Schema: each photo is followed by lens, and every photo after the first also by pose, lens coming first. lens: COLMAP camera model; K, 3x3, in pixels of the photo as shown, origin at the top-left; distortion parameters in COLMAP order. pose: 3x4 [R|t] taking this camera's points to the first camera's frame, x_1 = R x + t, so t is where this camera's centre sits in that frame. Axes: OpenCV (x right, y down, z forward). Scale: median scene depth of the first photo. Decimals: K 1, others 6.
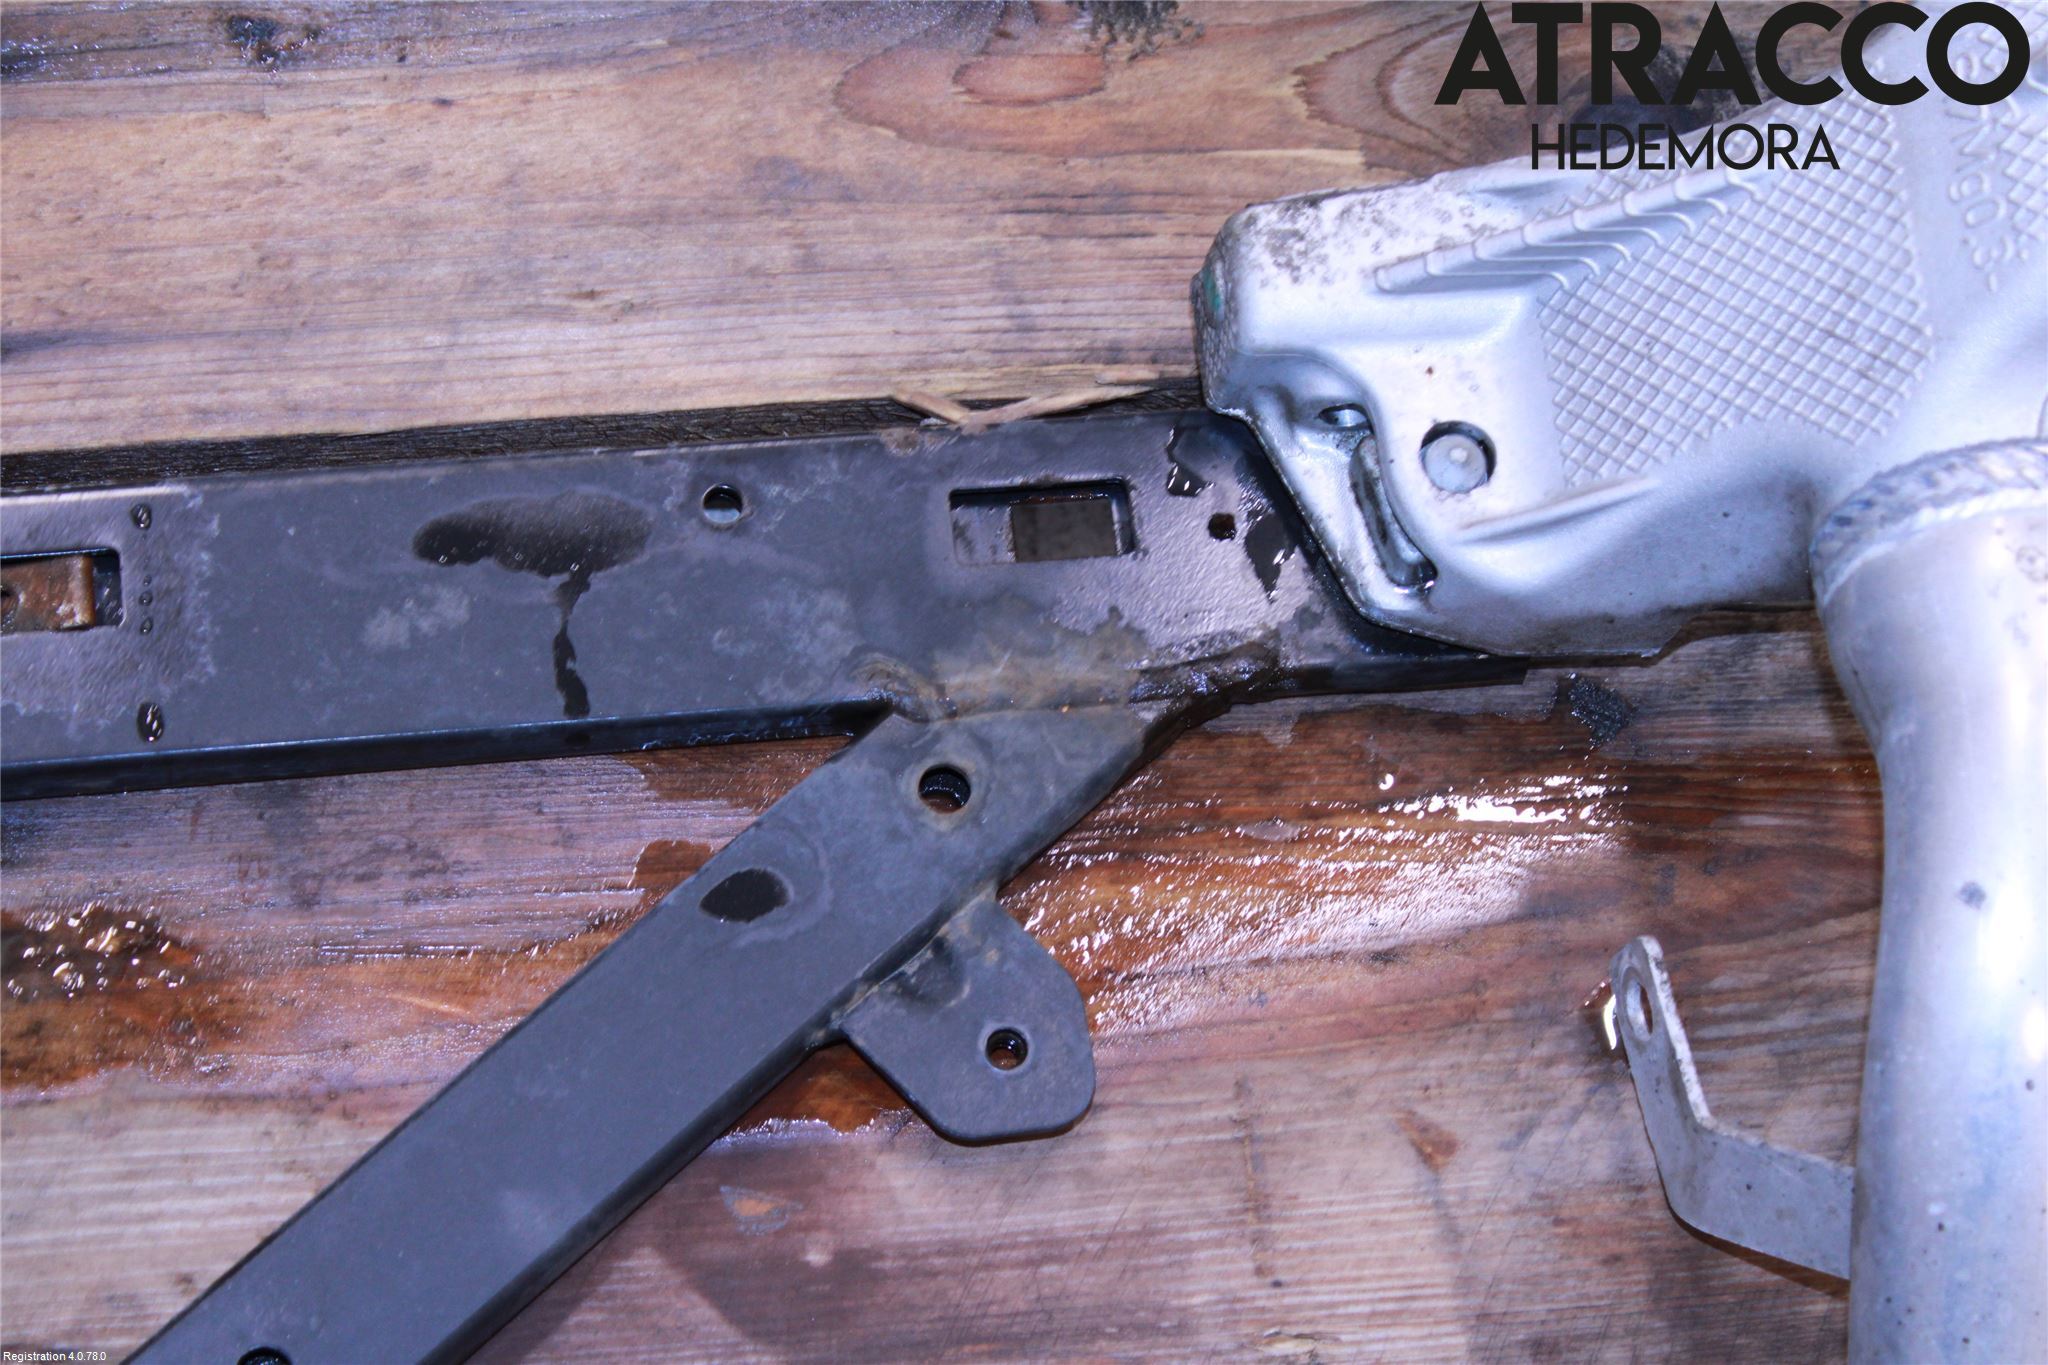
lens RADIAL K [[5039.5, 0, 1020.9], [0, 5039.5, 680.8], [0, 0, 1]] dist [-0.004892, 0.000000]
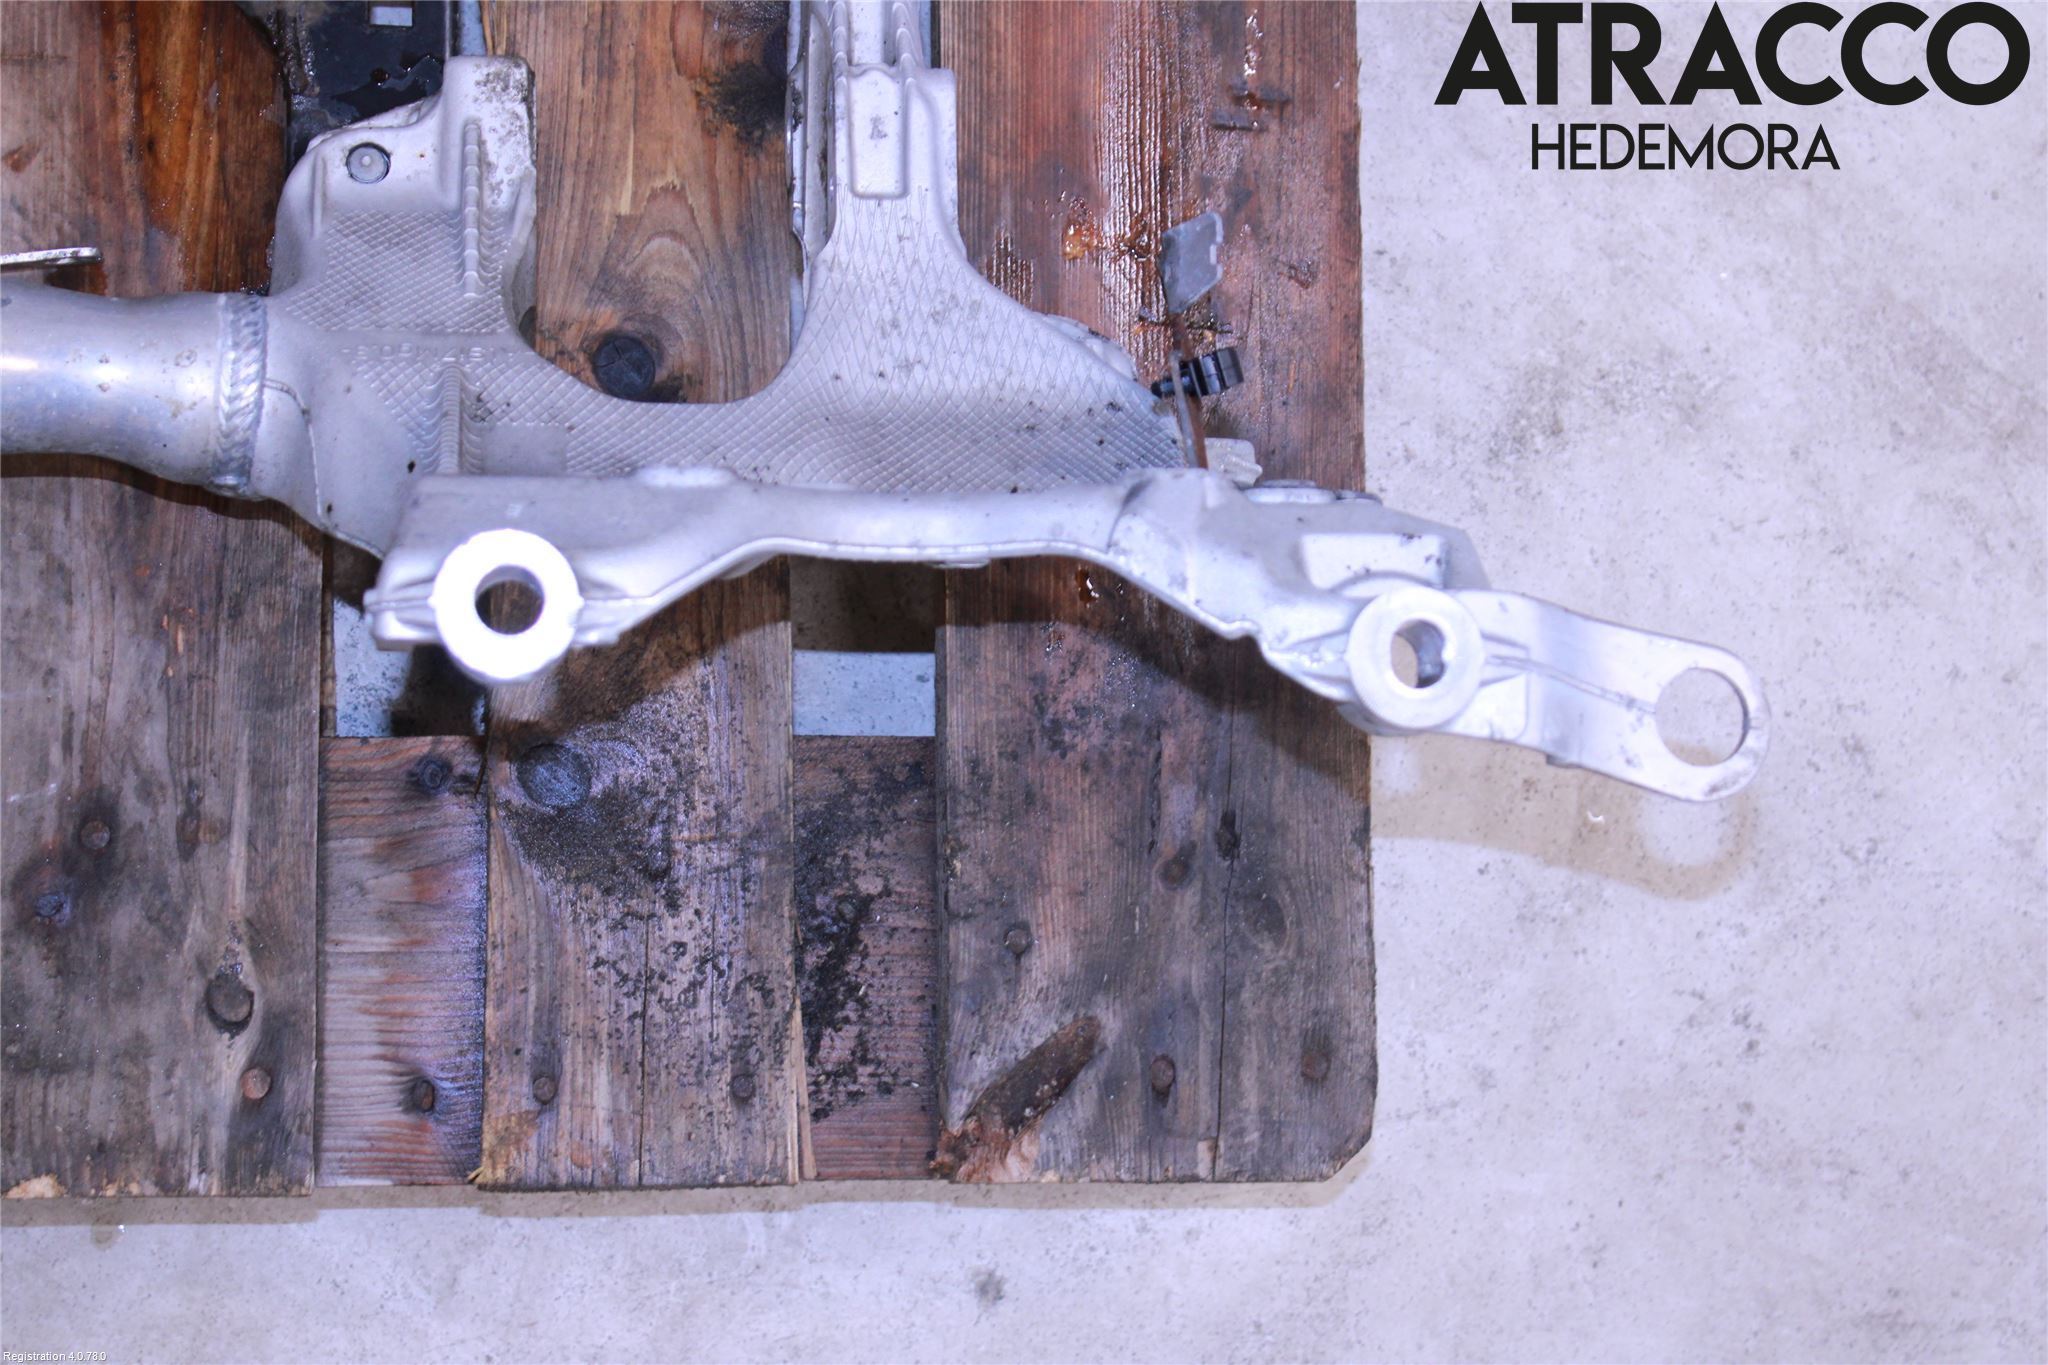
lens RADIAL K [[3792.4, 0, 1024.1], [0, 3792.4, 687.2], [0, 0, 1]] dist [-0.020418, 0.000000]
pose [[-0.084307, 0.971118, -0.223210, 0.536067], [-0.980140, -0.040469, 0.194132, -0.529243], [0.179492, 0.235144, 0.955243, -0.181696]]
